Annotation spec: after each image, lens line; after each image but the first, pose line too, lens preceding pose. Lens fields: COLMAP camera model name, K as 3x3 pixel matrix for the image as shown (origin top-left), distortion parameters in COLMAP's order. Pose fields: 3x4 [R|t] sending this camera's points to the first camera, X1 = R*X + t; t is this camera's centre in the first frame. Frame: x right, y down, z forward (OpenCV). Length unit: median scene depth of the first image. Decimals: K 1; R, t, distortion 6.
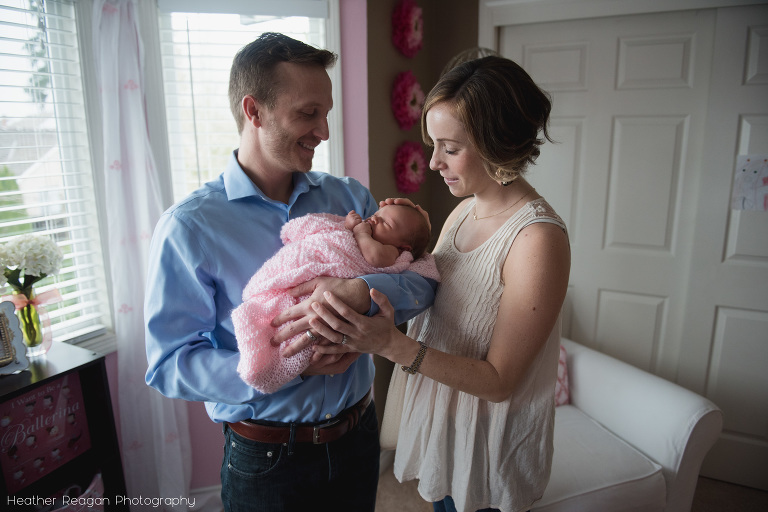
lens RADIAL K [[529.3, 0, 384.0], [0, 529.3, 256.0], [0, 0, 1]] dist [-0.002318, -0.001039]
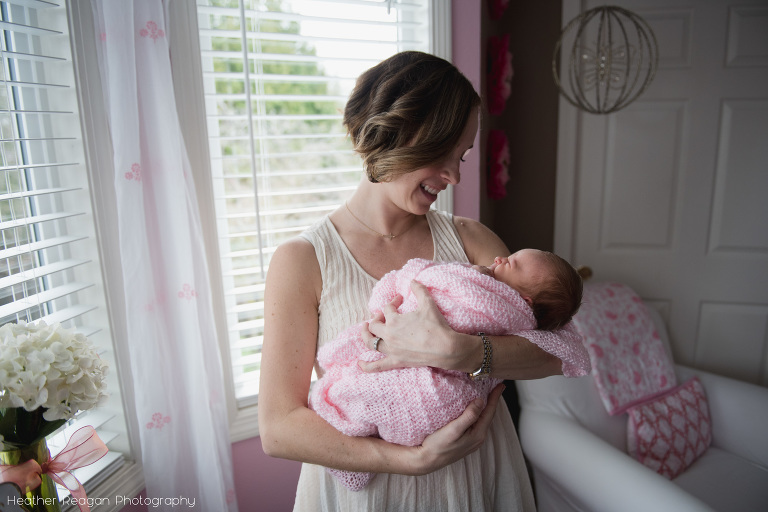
lens RADIAL K [[529.3, 0, 384.0], [0, 529.3, 256.0], [0, 0, 1]] dist [-0.002318, -0.001039]
pose [[0.967895, -0.068496, 0.241841, -0.389718], [0.070133, 0.997536, 0.001844, -0.064868], [-0.241371, 0.015176, 0.970314, 0.391432]]
